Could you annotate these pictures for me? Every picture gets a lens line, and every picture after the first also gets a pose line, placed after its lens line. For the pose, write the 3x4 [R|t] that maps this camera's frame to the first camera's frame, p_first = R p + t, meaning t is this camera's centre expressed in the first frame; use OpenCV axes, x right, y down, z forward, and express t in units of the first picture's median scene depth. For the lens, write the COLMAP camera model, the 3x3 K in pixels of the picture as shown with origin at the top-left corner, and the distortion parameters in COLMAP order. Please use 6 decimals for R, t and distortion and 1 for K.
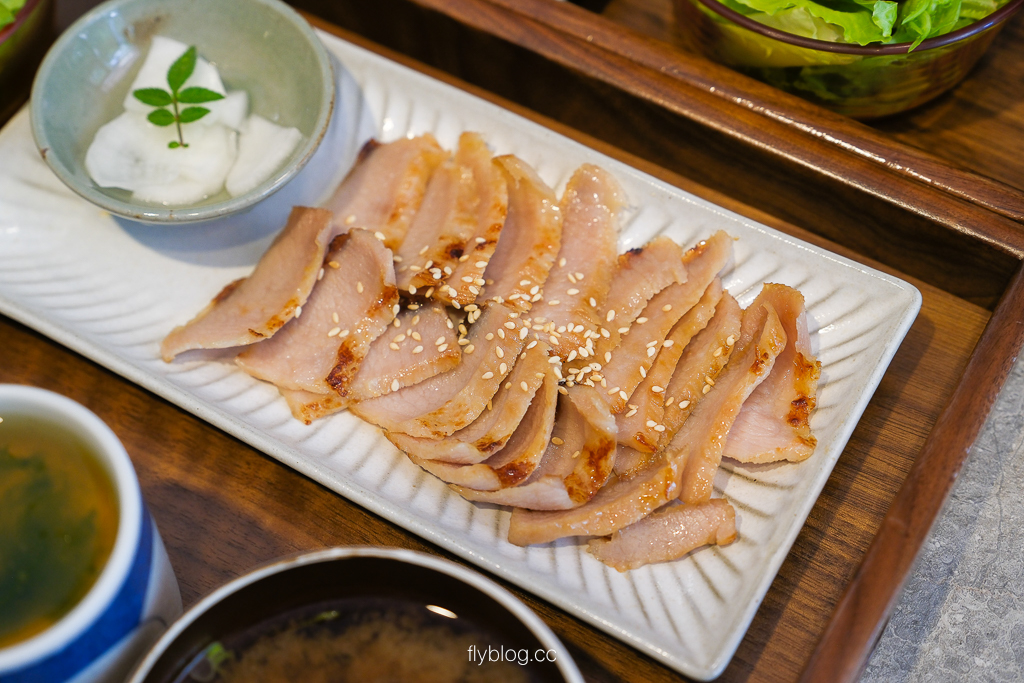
lens RADIAL K [[1721.2, 0, 512.1], [0, 1721.2, 342.1], [0, 0, 1]] dist [-0.127059, 0.000000]
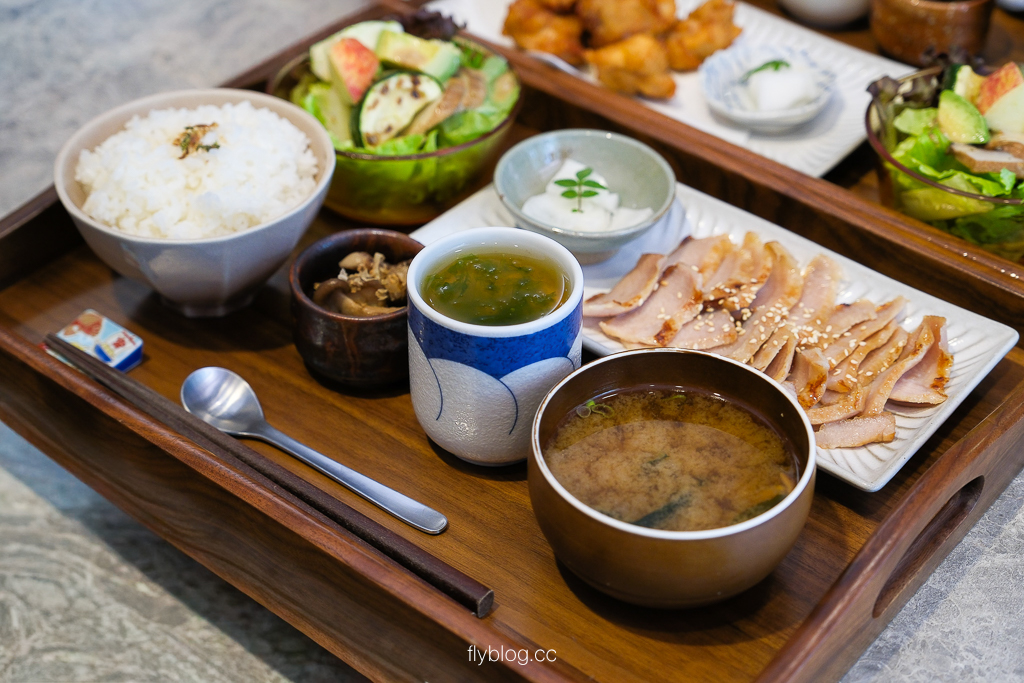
lens RADIAL K [[1776.7, 0, 512.0], [0, 1776.7, 341.1], [0, 0, 1]] dist [-0.184793, 0.000000]
pose [[0.986023, 0.119739, -0.115853, -0.044148], [-0.150525, 0.938303, -0.311336, 0.565772], [0.071426, 0.324423, 0.943211, -0.608648]]
